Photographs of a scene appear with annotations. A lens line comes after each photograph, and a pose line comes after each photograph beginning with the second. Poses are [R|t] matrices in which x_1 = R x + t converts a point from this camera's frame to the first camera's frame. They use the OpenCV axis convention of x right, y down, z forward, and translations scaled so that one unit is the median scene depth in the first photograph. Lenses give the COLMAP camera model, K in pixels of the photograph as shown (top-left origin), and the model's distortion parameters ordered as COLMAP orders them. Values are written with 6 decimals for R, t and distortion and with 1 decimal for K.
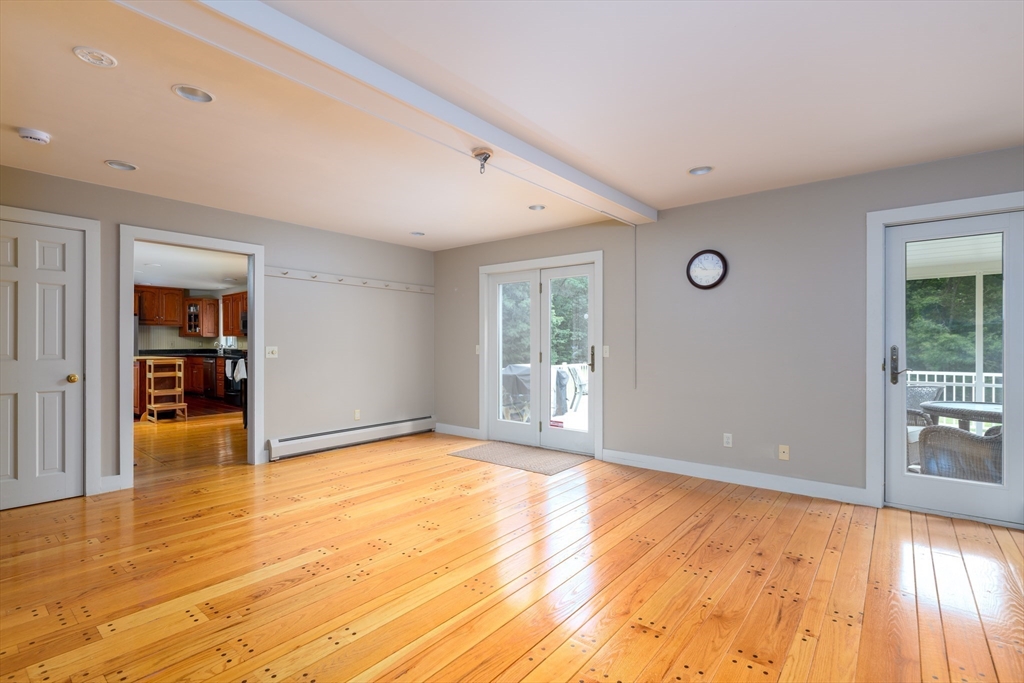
lens RADIAL K [[483.7, 0, 509.6], [0, 483.7, 341.4], [0, 0, 1]] dist [-0.003773, -0.000229]
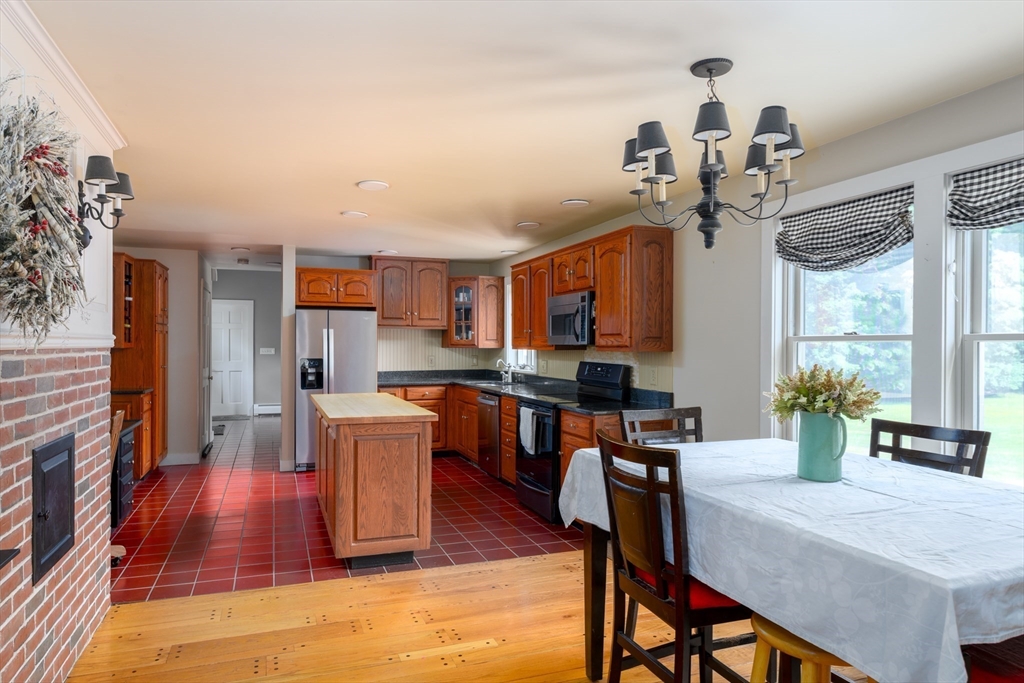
lens RADIAL K [[642.6, 0, 511.0], [0, 642.6, 343.6], [0, 0, 1]] dist [0.001196, 0.000605]
pose [[0.865388, 0.003090, -0.501094, -0.252209], [-0.005805, 0.999976, -0.003857, -0.012405], [0.501070, 0.006247, 0.865384, 0.410262]]
